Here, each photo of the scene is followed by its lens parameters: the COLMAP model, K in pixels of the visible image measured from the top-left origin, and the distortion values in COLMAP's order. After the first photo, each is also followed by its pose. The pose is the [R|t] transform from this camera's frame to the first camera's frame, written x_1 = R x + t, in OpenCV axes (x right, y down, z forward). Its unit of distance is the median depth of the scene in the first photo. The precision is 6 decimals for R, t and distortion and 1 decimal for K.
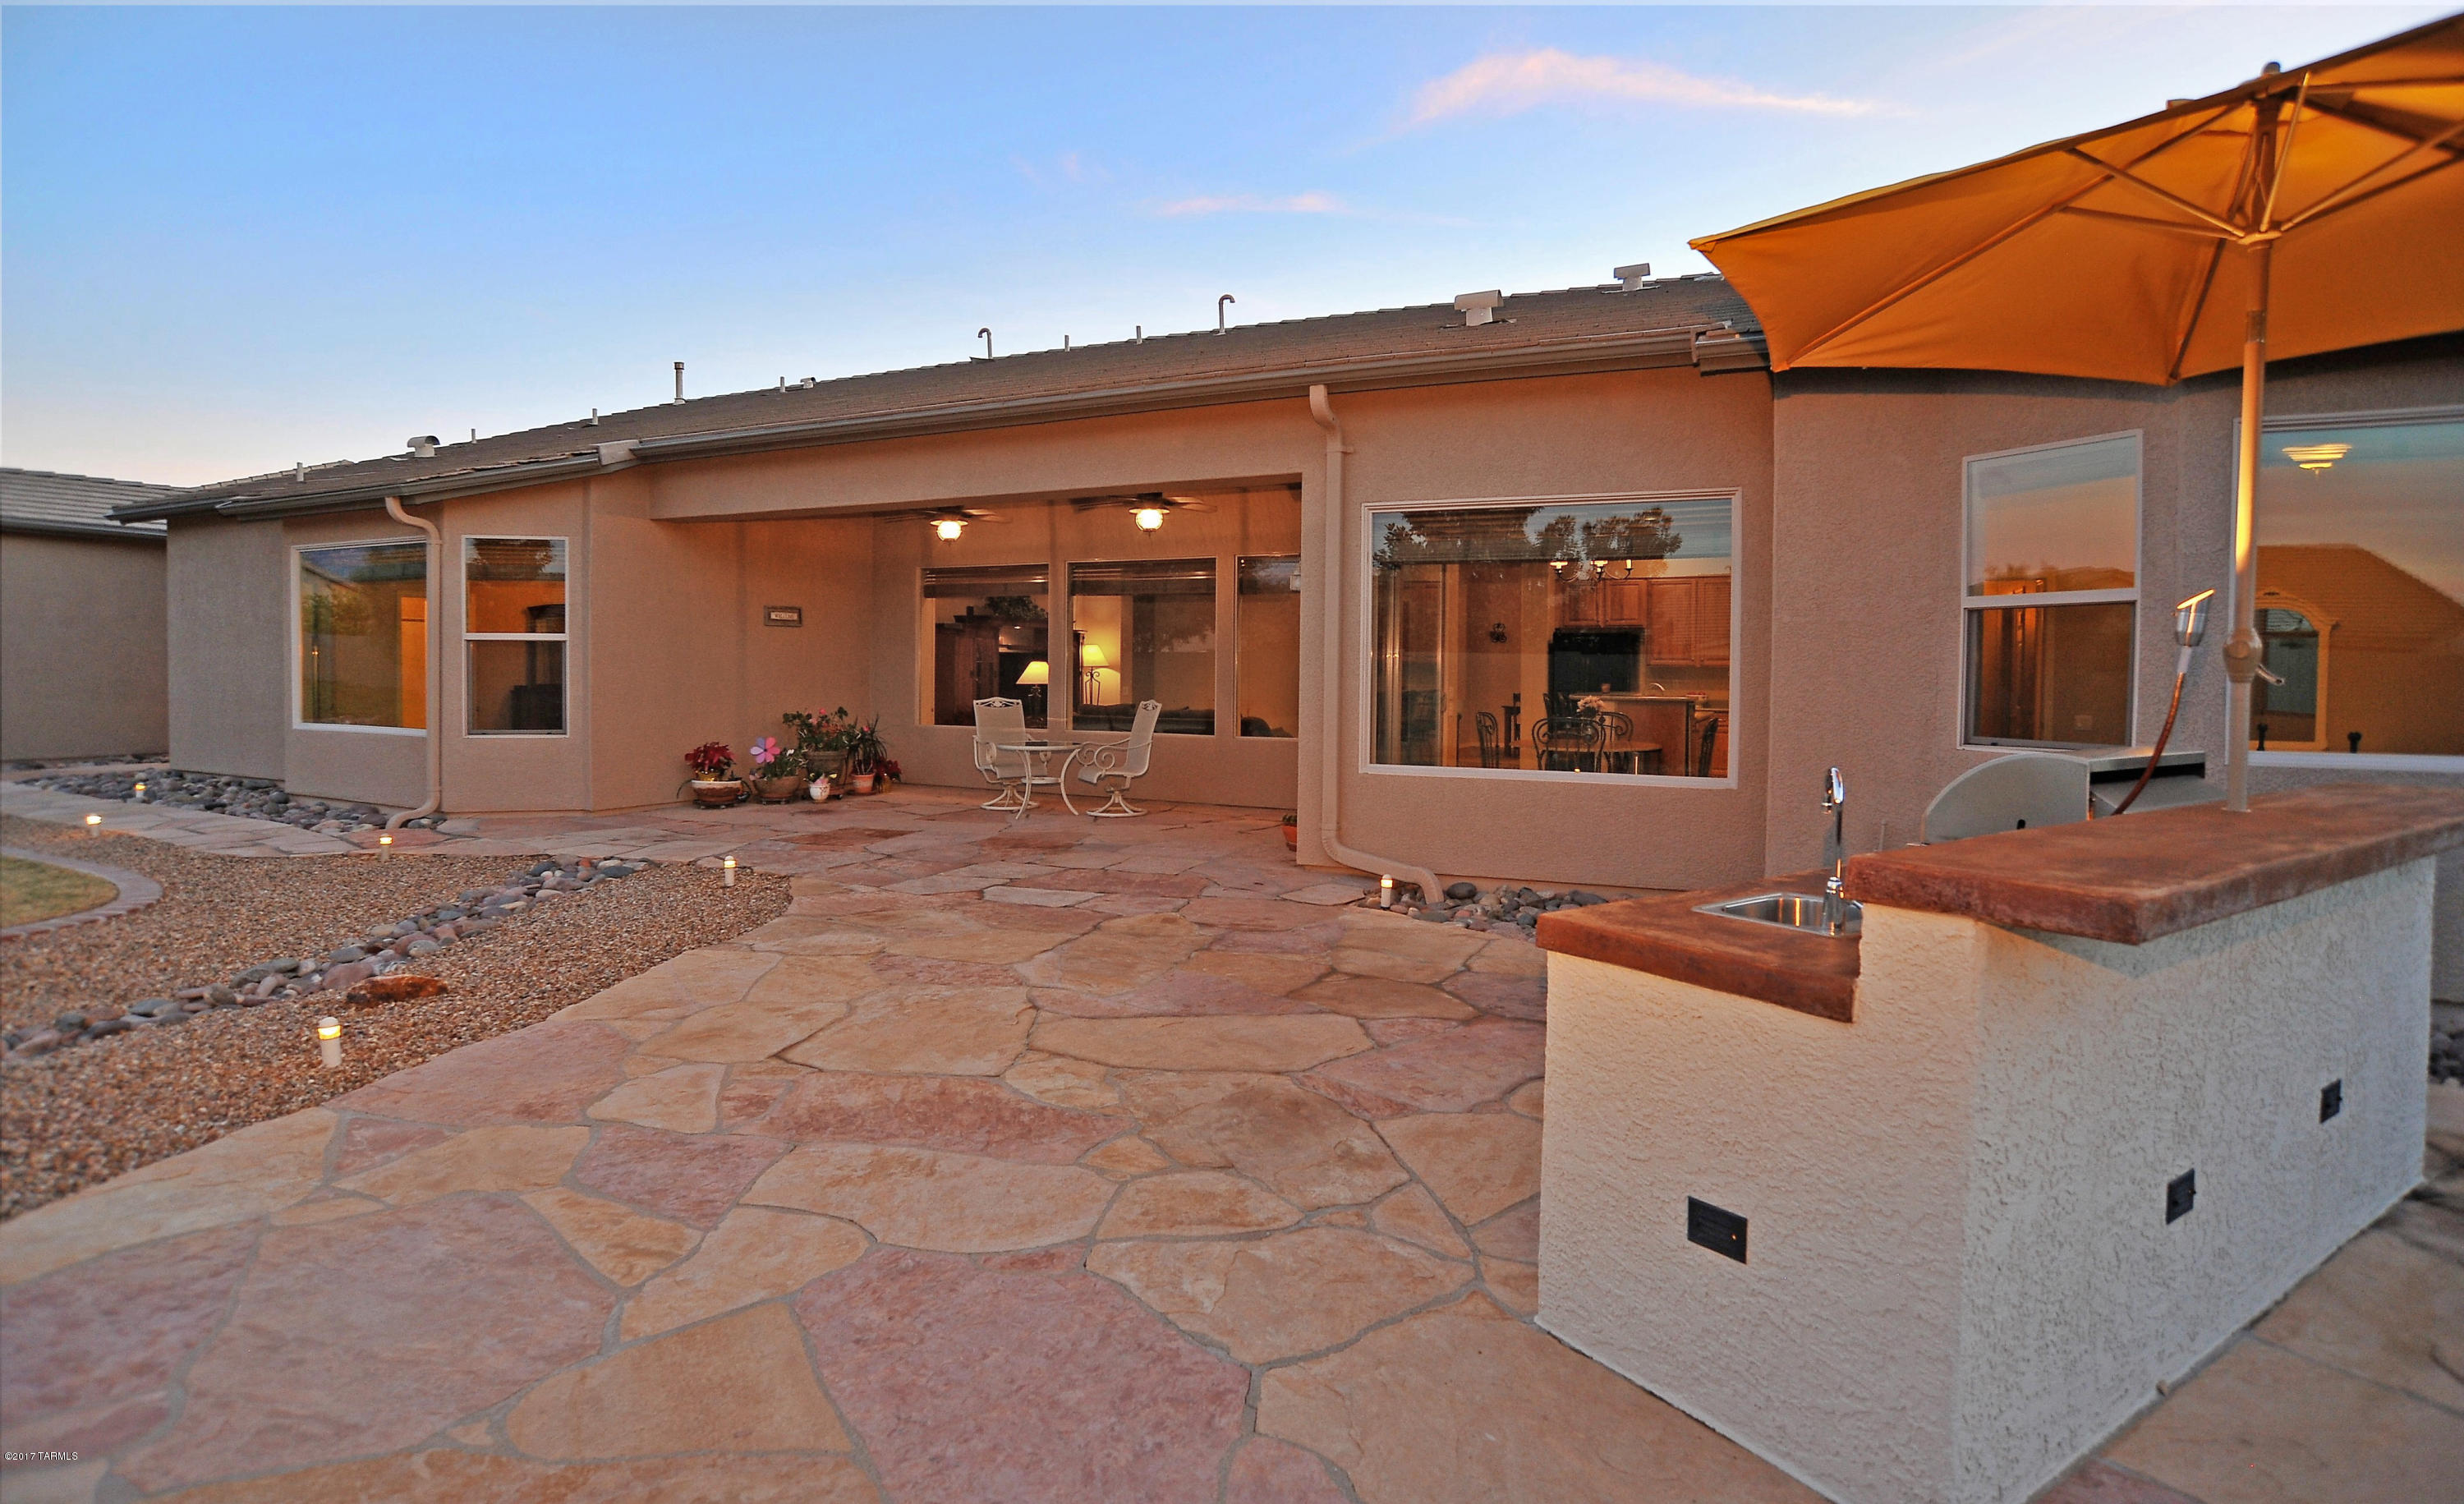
lens RADIAL K [[1261.8, 0, 1210.8], [0, 1261.8, 693.9], [0, 0, 1]] dist [-0.073888, 0.030804]
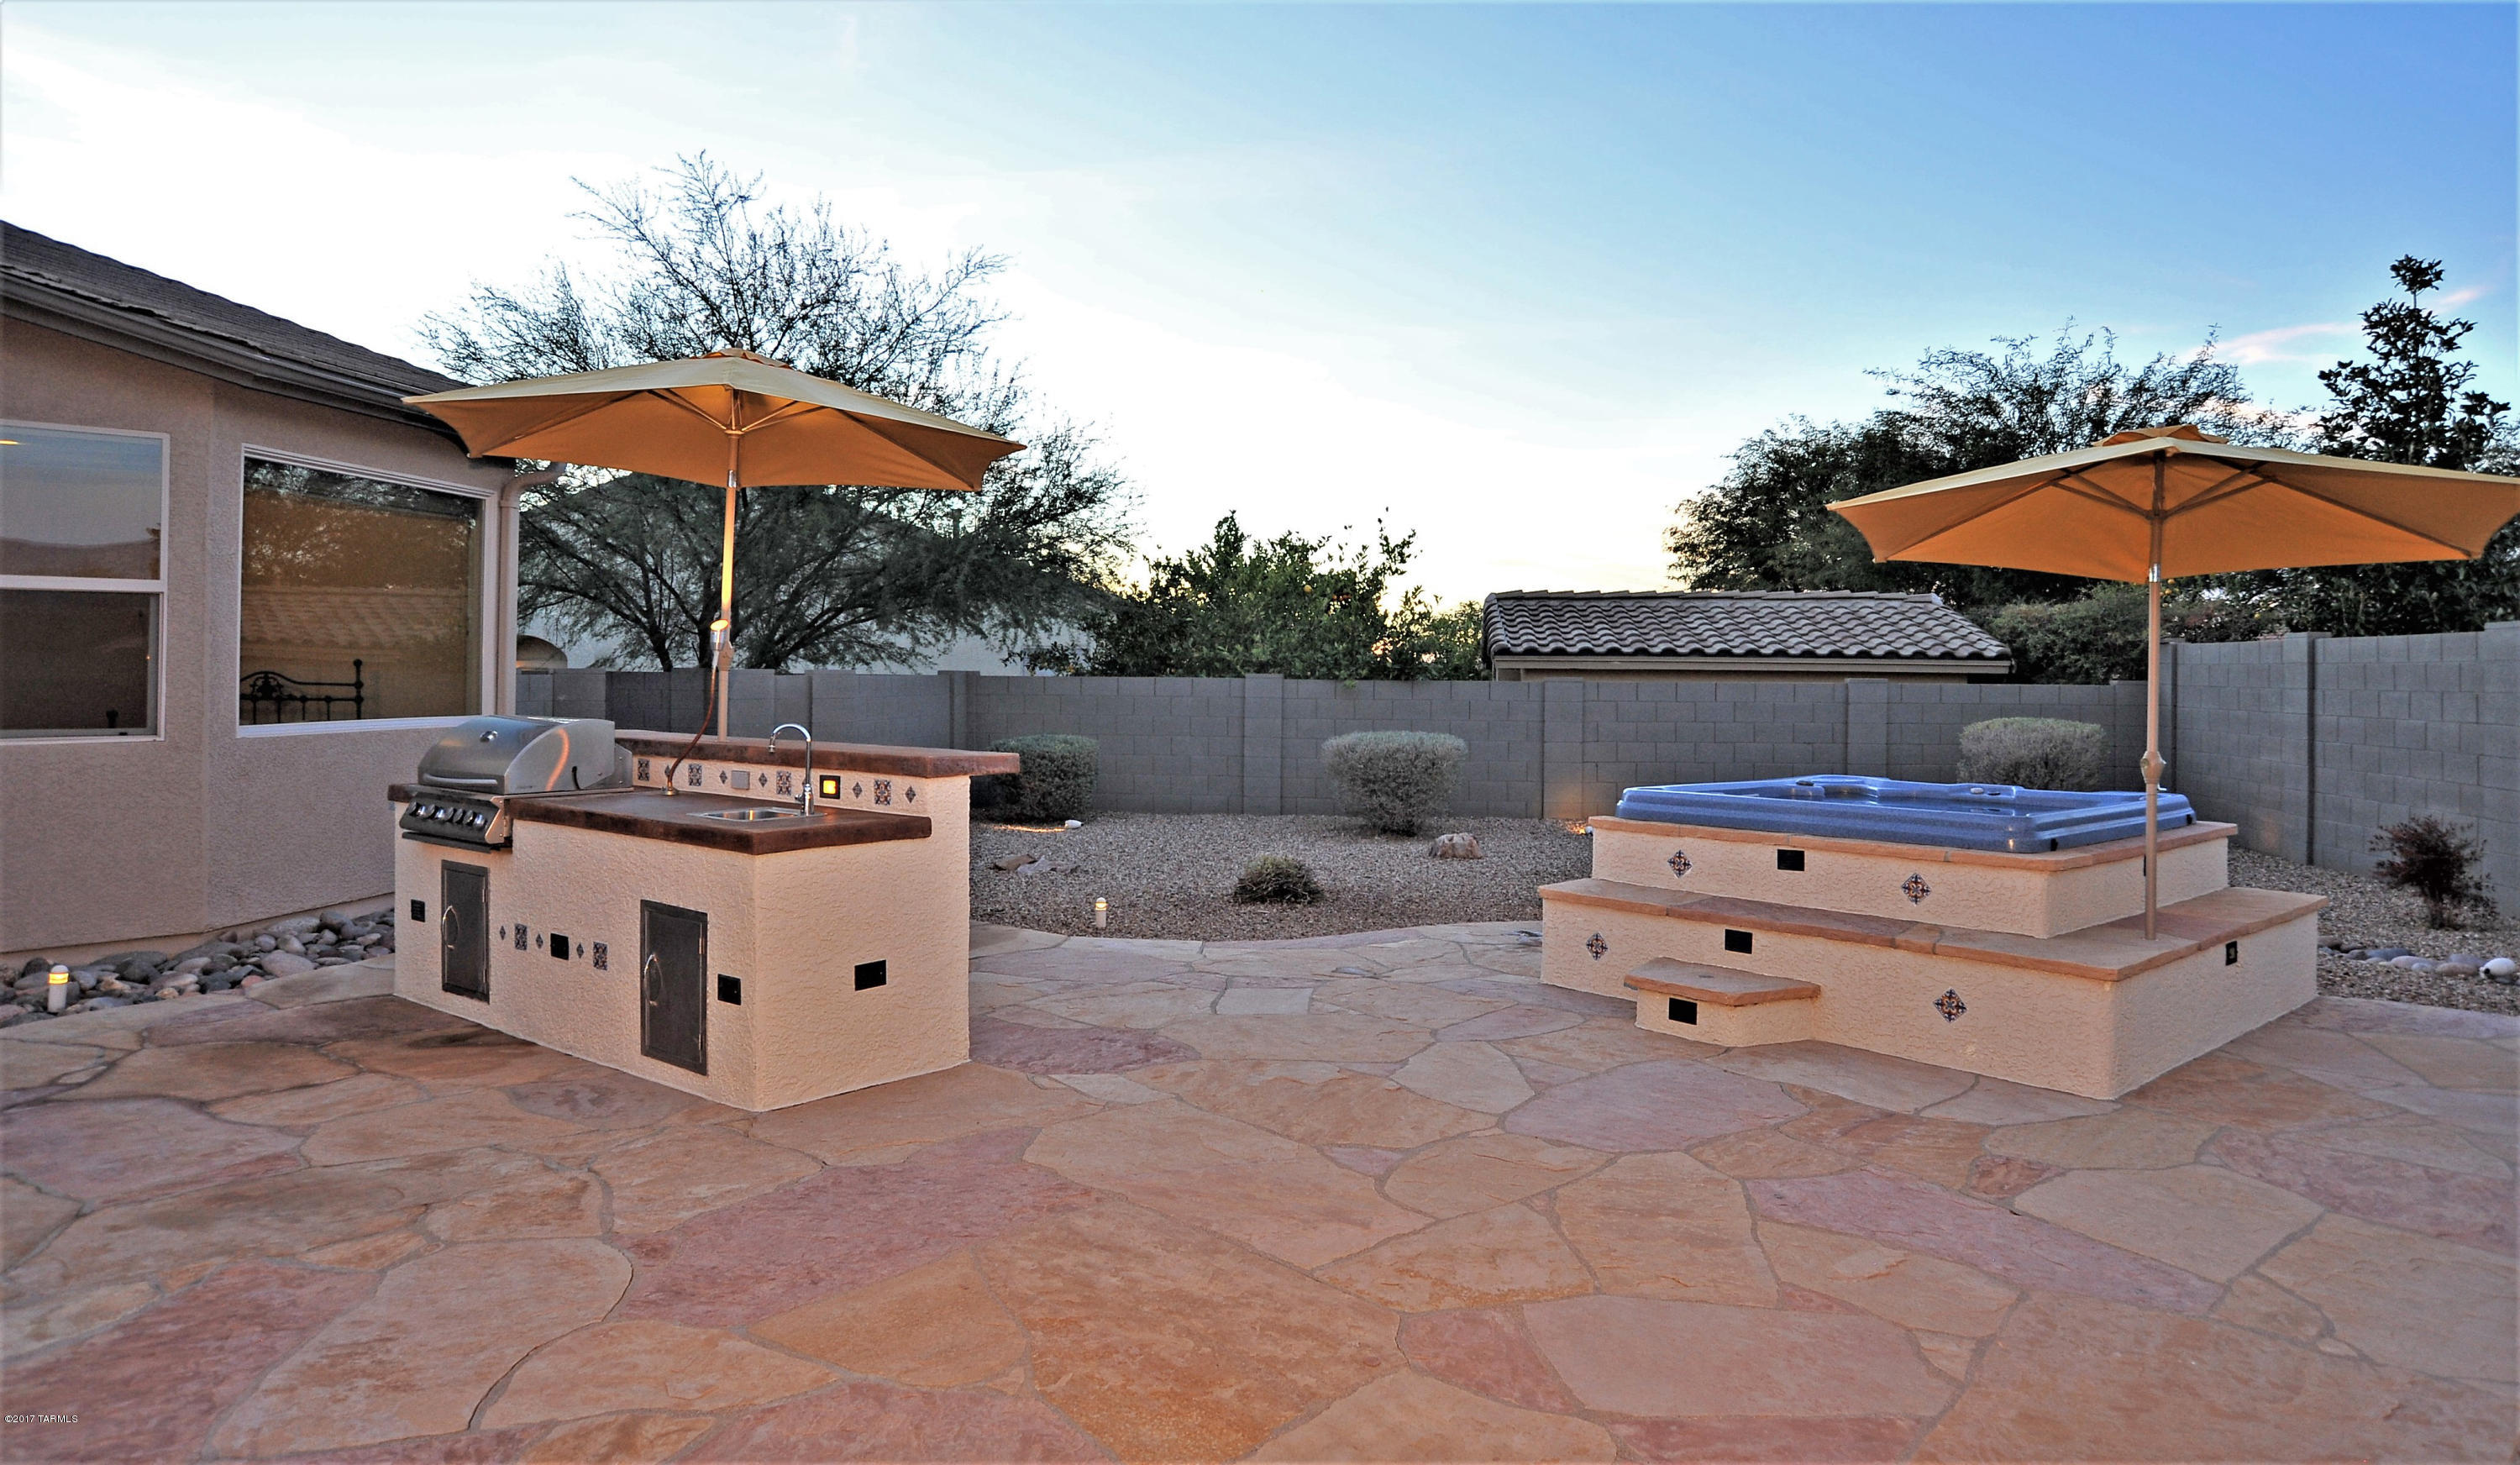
lens RADIAL K [[1519.3, 0, 1285.7], [0, 1519.3, 651.1], [0, 0, 1]] dist [-0.067779, 0.004931]
pose [[-0.353362, -0.002214, 0.935484, -0.406225], [0.008111, 0.999952, 0.005430, -0.011244], [-0.935452, 0.009506, -0.353327, 0.258443]]
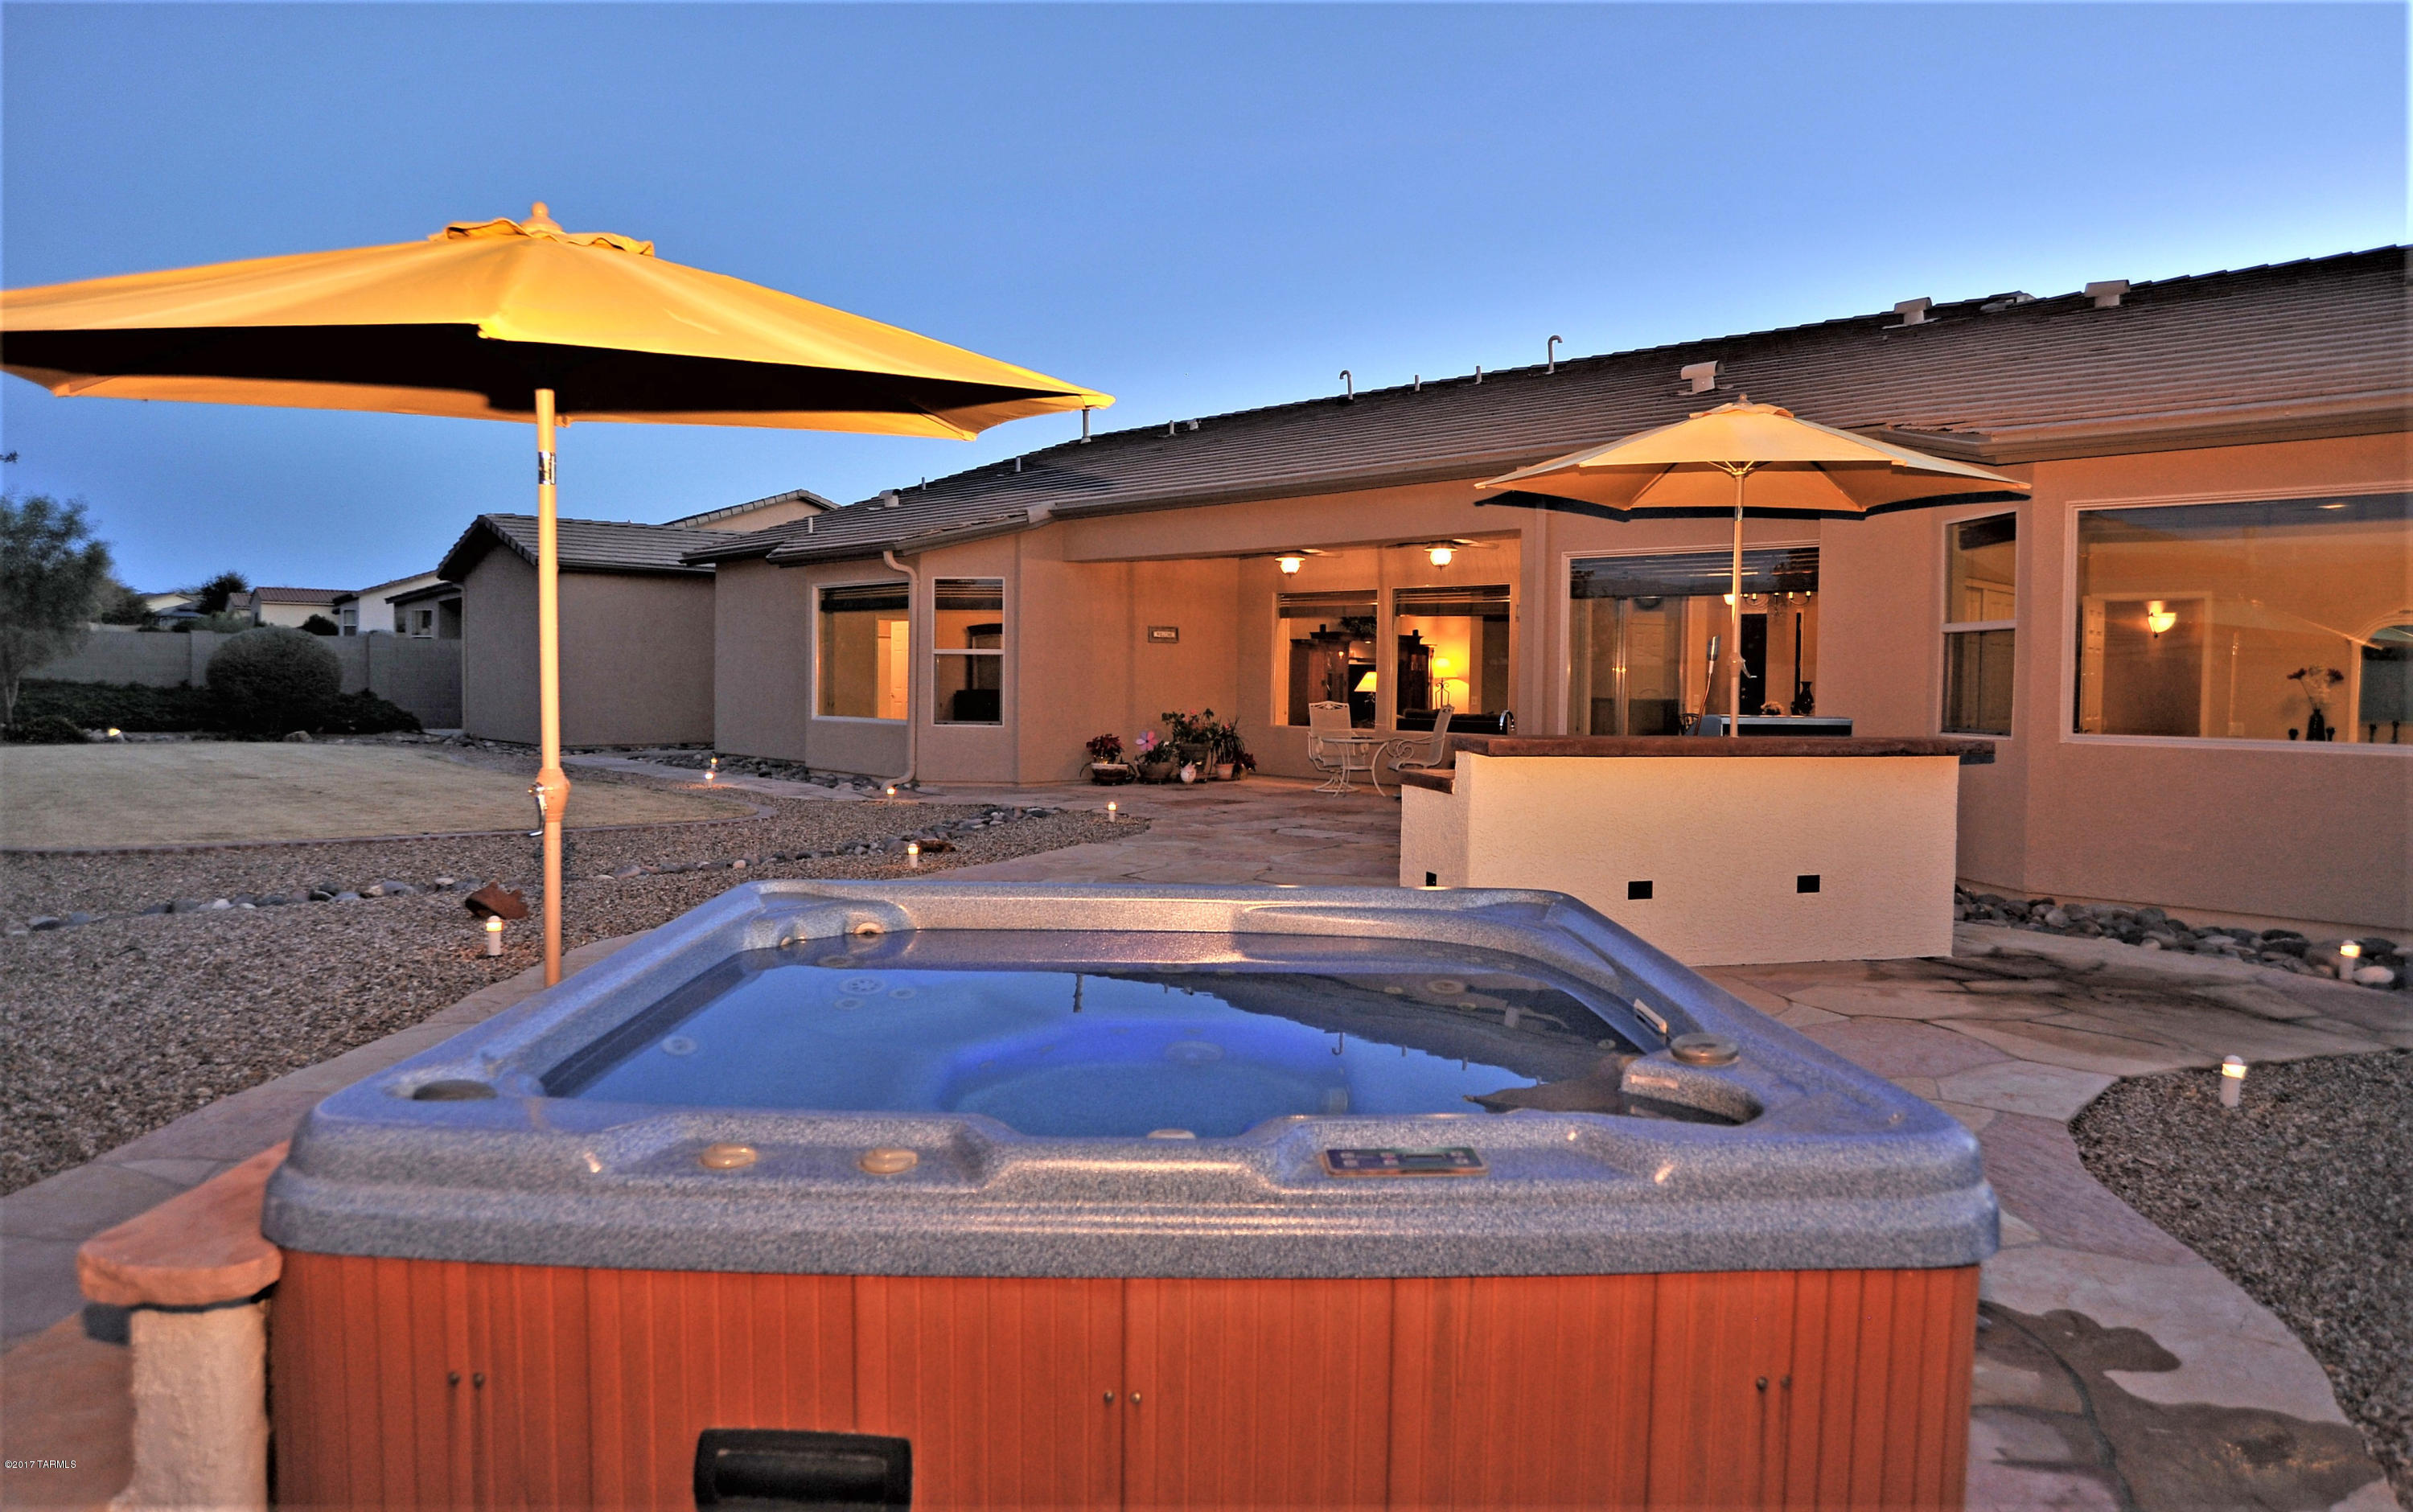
lens RADIAL K [[1484.3, 0, 1201.2], [0, 1484.3, 733.3], [0, 0, 1]] dist [-0.058927, 0.008398]
pose [[0.946621, 0.016144, -0.321944, 0.201190], [-0.011959, 0.999816, 0.014973, 0.015526], [0.322127, -0.010323, 0.946640, -0.453730]]
